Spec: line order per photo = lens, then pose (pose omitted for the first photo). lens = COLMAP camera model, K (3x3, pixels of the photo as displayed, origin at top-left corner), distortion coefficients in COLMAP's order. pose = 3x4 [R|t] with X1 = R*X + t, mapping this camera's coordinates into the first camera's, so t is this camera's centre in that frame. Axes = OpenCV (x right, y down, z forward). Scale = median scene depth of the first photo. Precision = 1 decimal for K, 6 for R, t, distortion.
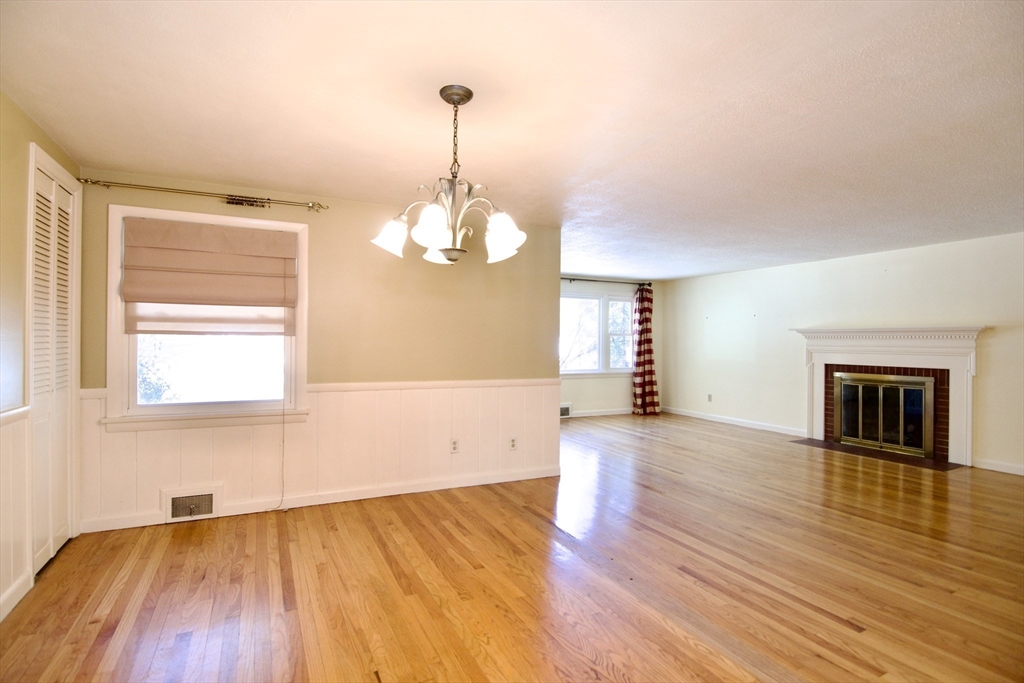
lens RADIAL K [[487.1, 0, 516.6], [0, 487.1, 340.6], [0, 0, 1]] dist [-0.003899, -0.010213]
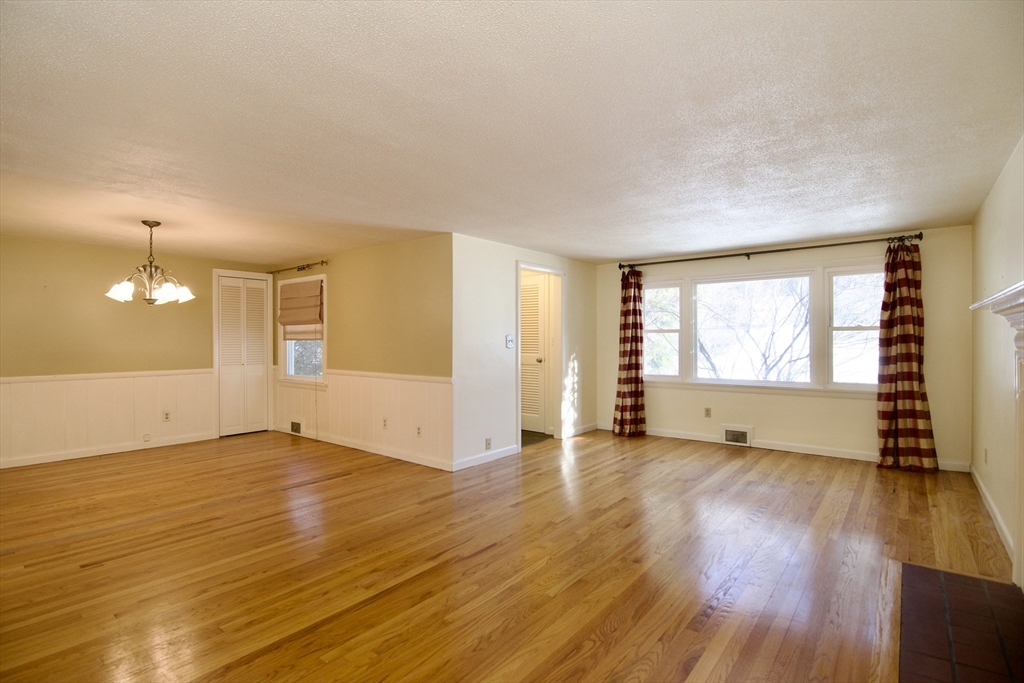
lens RADIAL K [[487.1, 0, 516.6], [0, 487.1, 340.6], [0, 0, 1]] dist [-0.003899, -0.010213]
pose [[0.445995, -0.011602, -0.894960, 1.320858], [0.007255, 0.999930, -0.009347, 0.012210], [0.895006, -0.002324, 0.446048, 0.815678]]
